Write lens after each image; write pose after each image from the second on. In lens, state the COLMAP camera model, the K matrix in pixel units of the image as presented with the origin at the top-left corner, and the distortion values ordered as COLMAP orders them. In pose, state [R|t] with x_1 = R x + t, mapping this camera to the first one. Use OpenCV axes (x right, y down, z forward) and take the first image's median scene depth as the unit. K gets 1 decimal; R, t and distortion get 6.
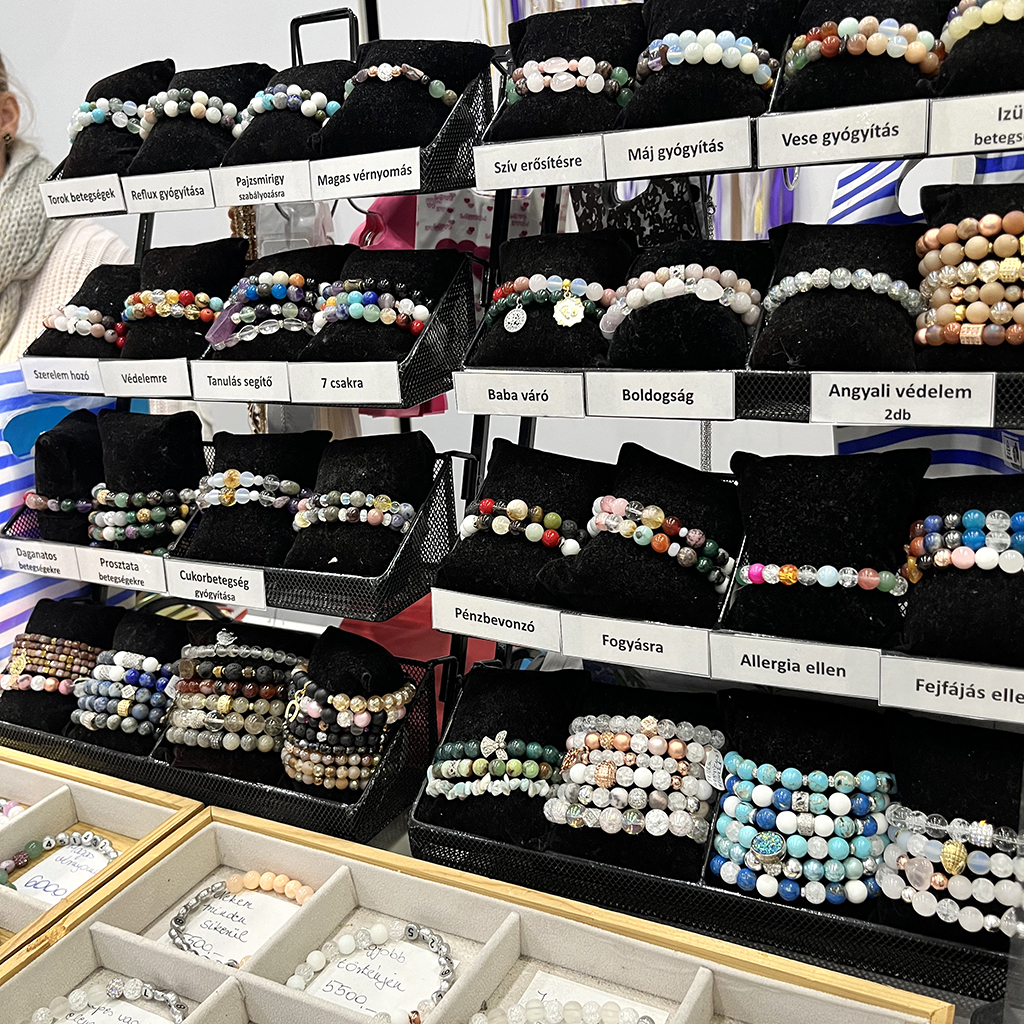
lens RADIAL K [[1052.8, 0, 512.0], [0, 1052.8, 512.0], [0, 0, 1]] dist [0.041162, -0.053975]
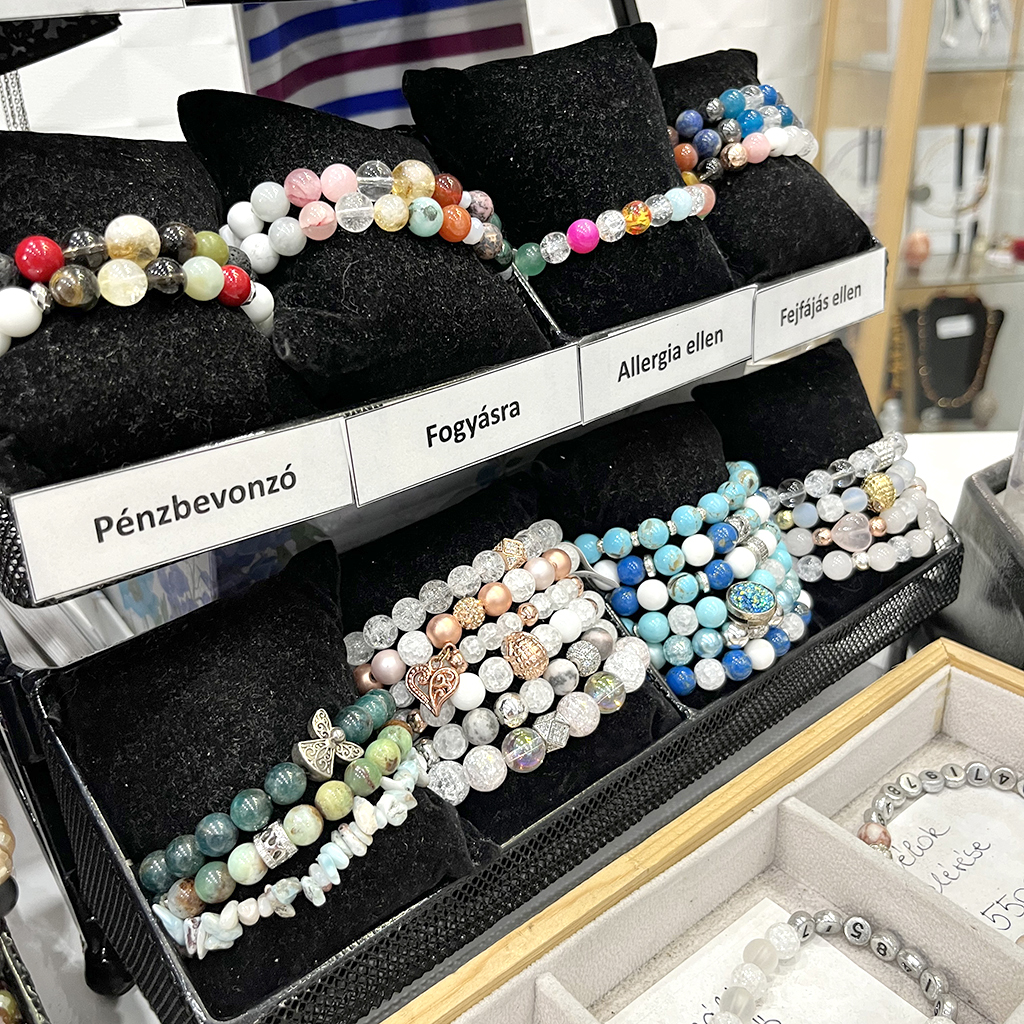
lens RADIAL K [[1052.8, 0, 512.0], [0, 1052.8, 512.0], [0, 0, 1]] dist [0.041162, -0.053975]
pose [[0.393359, -0.361669, 0.845260, -0.328647], [0.282550, 0.922437, 0.263201, 0.029224], [-0.874891, 0.135295, 0.465038, 0.689116]]
